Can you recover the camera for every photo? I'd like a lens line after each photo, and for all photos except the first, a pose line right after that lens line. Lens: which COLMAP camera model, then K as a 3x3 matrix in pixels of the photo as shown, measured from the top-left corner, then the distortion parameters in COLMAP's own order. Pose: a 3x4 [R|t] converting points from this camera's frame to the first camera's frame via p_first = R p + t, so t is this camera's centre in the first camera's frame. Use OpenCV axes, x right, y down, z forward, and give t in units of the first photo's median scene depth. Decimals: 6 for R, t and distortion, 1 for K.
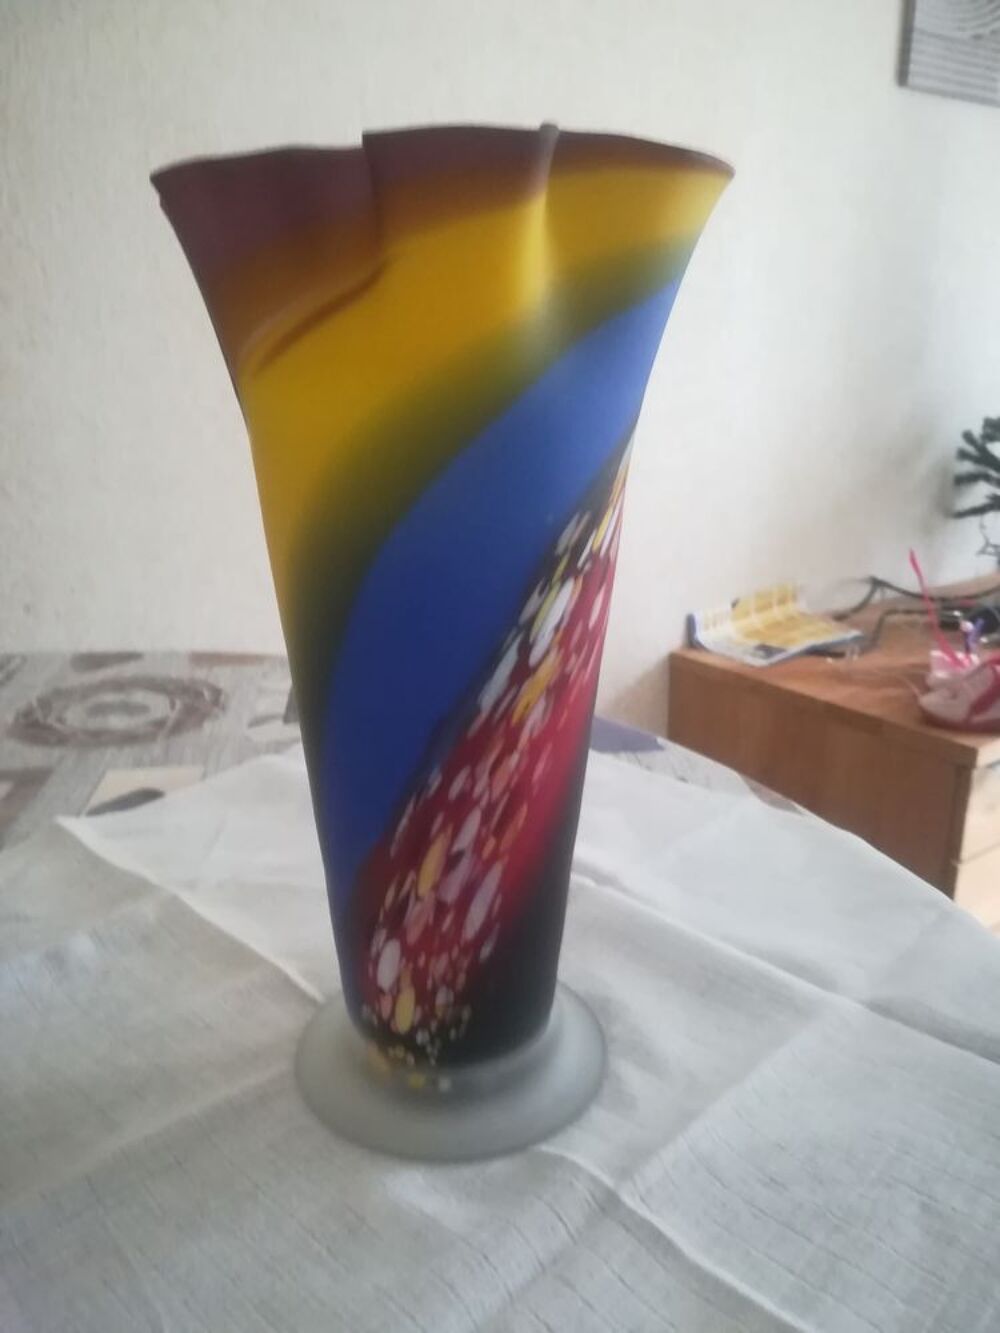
lens RADIAL K [[1000.1, 0, 496.2], [0, 1000.1, 682.3], [0, 0, 1]] dist [-0.001507, -0.001373]
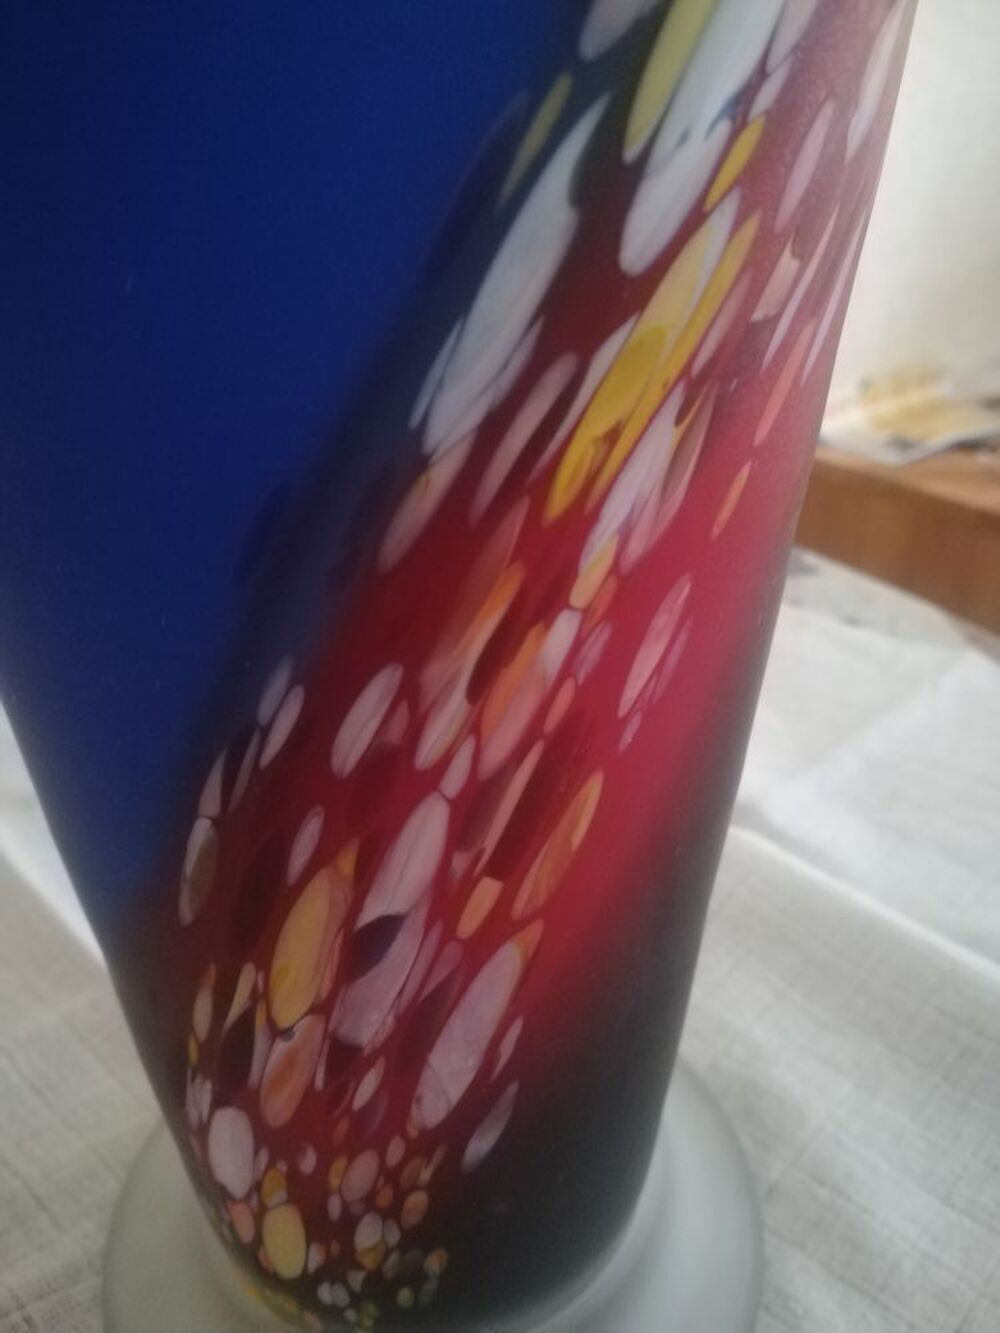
lens RADIAL K [[1000.1, 0, 496.2], [0, 1000.1, 682.3], [0, 0, 1]] dist [-0.001507, -0.001373]
pose [[0.997260, 0.013909, -0.072657, 0.020467], [-0.000179, 0.982617, 0.185645, 0.035587], [0.073976, -0.185123, 0.979927, 0.698590]]
